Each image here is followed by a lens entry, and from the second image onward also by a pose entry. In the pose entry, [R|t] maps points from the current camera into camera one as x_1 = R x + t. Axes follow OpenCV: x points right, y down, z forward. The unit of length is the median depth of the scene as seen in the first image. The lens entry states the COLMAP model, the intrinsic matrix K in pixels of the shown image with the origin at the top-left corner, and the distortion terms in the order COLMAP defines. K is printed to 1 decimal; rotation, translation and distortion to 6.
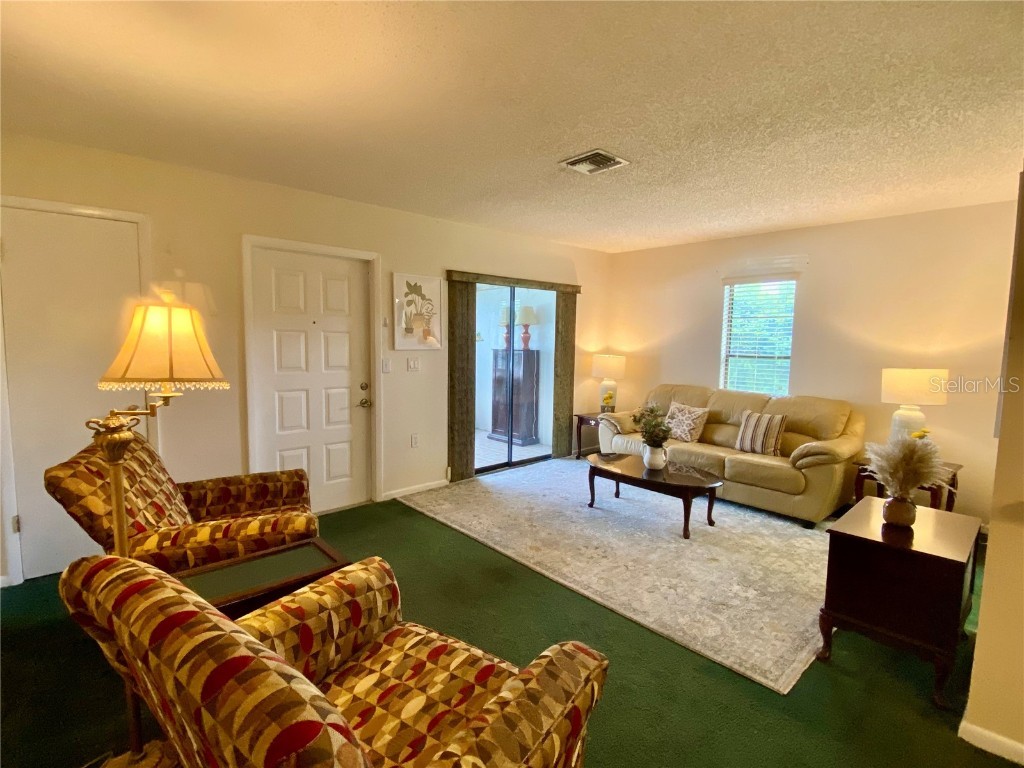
lens RADIAL K [[504.1, 0, 509.8], [0, 504.1, 386.3], [0, 0, 1]] dist [0.003192, -0.000686]
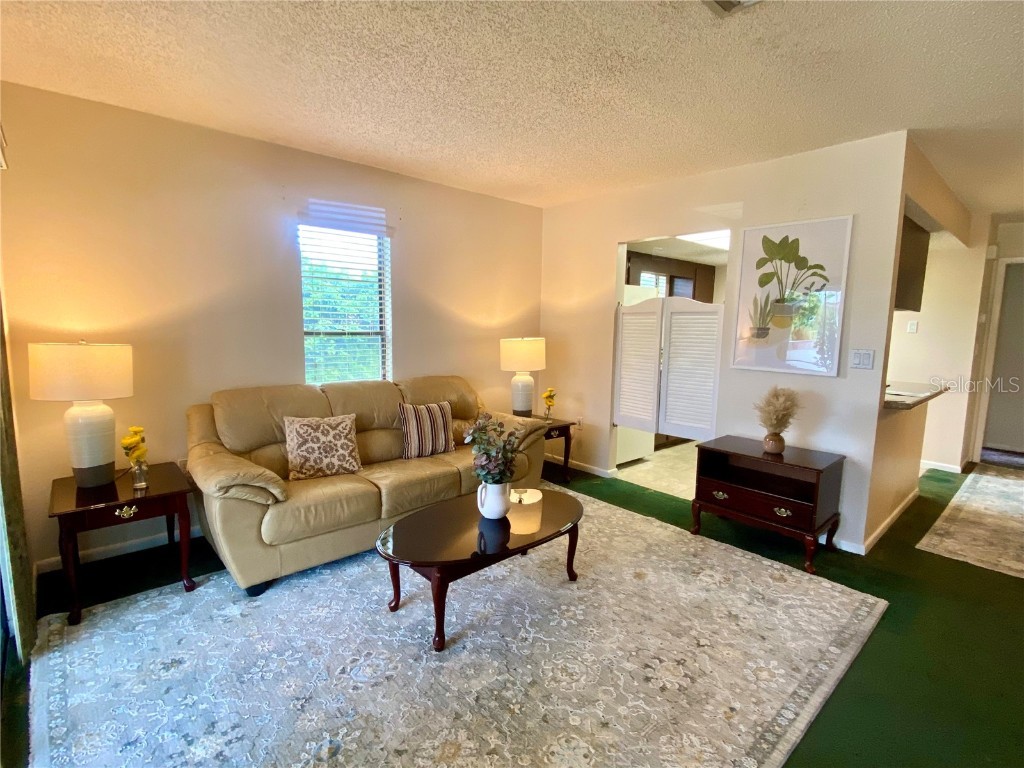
lens RADIAL K [[504.1, 0, 506.5], [0, 504.1, 386.3], [0, 0, 1]] dist [0.003192, -0.000686]
pose [[-0.004344, -0.140019, 0.990139, -0.258372], [0.077911, 0.987091, 0.139930, -0.069520], [-0.996951, 0.077750, 0.006621, 0.804371]]
